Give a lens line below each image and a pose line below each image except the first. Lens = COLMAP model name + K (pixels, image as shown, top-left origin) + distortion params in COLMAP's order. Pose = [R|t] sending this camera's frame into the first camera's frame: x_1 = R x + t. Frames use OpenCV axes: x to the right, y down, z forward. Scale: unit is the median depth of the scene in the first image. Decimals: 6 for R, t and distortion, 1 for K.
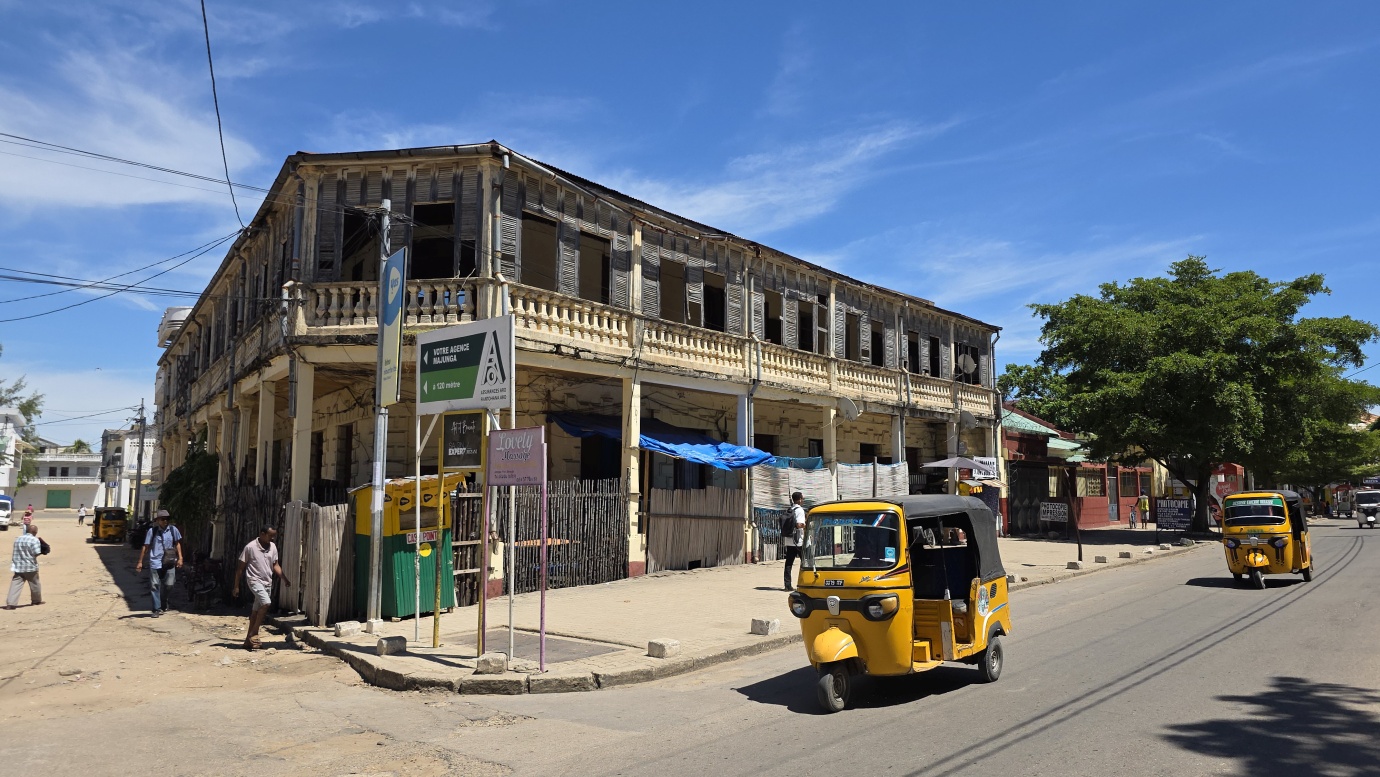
lens RADIAL K [[938.7, 0, 705.5], [0, 938.7, 393.2], [0, 0, 1]] dist [0.027683, -0.026928]
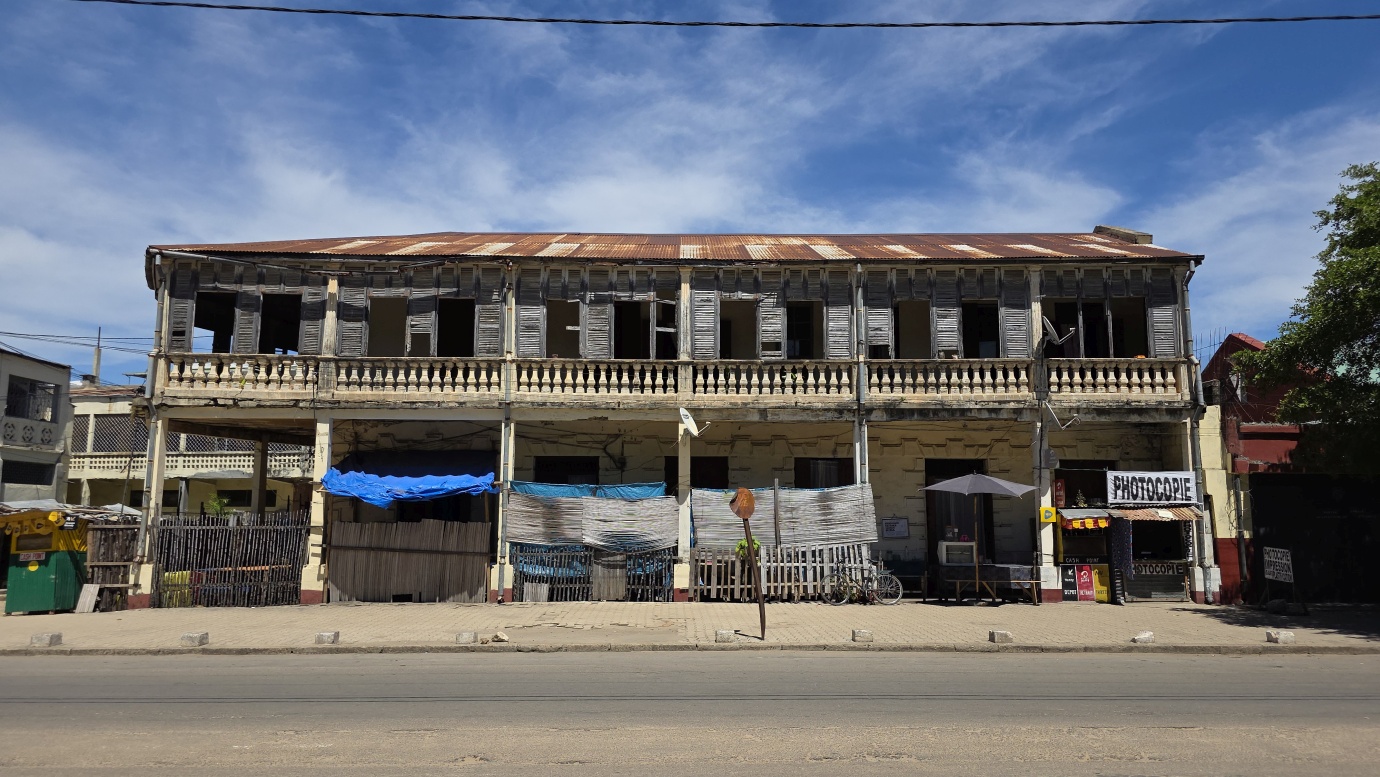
lens RADIAL K [[938.7, 0, 717.8], [0, 938.7, 377.0], [0, 0, 1]] dist [0.027683, -0.026928]
pose [[0.626898, -0.118937, -0.769970, 0.923382], [0.076613, 0.992900, -0.090995, 0.062929], [0.775326, -0.001945, 0.631559, 0.595170]]
